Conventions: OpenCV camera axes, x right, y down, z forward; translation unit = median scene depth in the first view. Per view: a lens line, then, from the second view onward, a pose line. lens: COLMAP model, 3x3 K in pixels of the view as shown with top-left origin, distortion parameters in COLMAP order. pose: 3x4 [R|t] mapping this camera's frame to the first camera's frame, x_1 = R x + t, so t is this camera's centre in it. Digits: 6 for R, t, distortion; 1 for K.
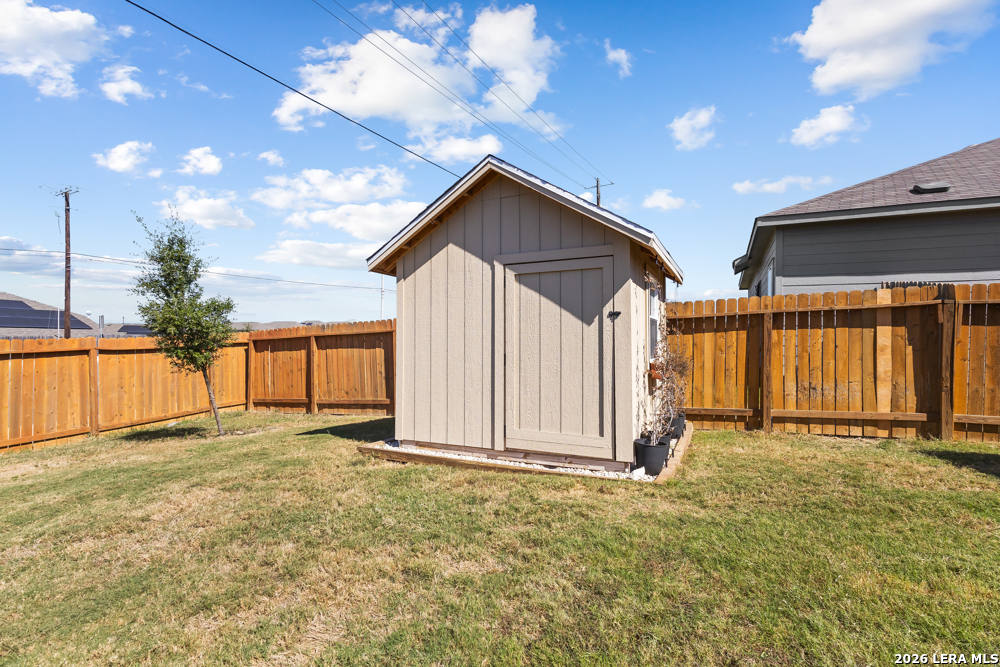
lens RADIAL K [[485.0, 0, 500.0], [0, 485.0, 333.5], [0, 0, 1]] dist [0.001508, 0.000163]
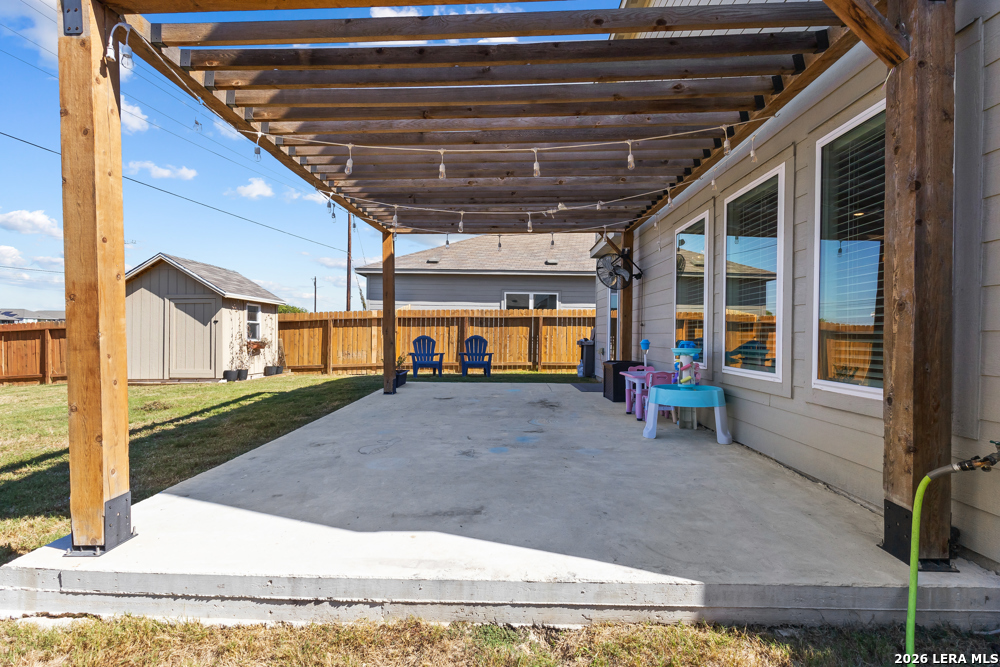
lens RADIAL K [[464.8, 0, 500.0], [0, 464.8, 333.5], [0, 0, 1]] dist [0.002944, 0.000758]
pose [[0.905277, 0.000288, 0.424822, 0.384259], [-0.005721, 0.999917, 0.011515, -0.009362], [-0.424783, -0.012854, 0.905204, -1.308730]]
